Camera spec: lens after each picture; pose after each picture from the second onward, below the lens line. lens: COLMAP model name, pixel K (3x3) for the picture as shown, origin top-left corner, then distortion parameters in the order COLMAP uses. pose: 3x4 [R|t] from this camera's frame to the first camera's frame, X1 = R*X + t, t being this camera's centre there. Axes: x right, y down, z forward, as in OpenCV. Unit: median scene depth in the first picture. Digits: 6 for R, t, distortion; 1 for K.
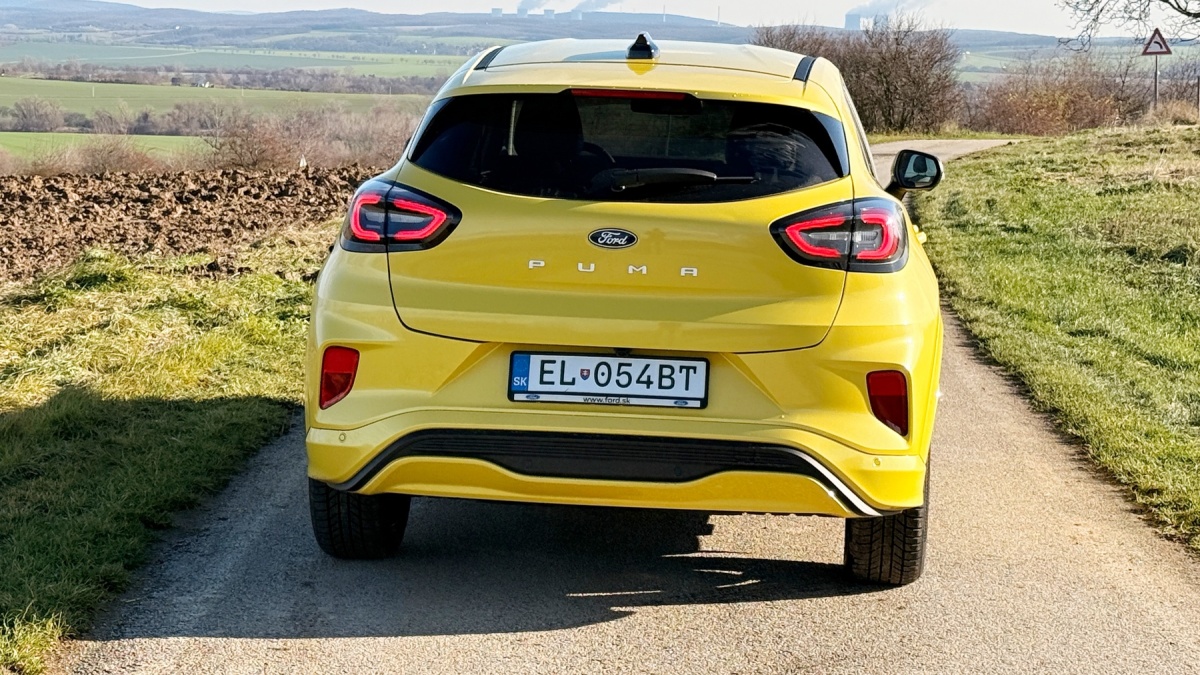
lens RADIAL K [[2621.2, 0, 601.7], [0, 2621.2, 340.3], [0, 0, 1]] dist [0.110213, 0.000000]
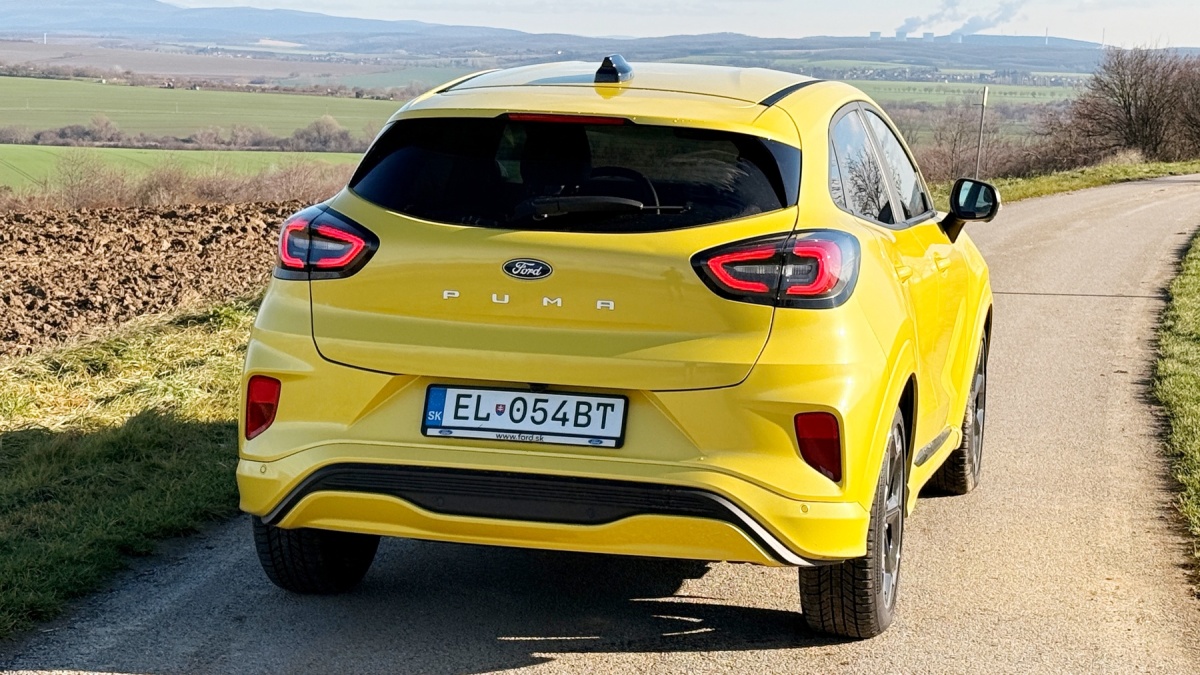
lens RADIAL K [[2621.2, 0, 601.5], [0, 2621.2, 336.6], [0, 0, 1]] dist [0.110213, 0.000000]
pose [[0.989838, 0.016607, -0.141225, 0.163587], [-0.018053, 0.999797, -0.008964, -0.005823], [0.141047, 0.011422, 0.989937, 0.052112]]
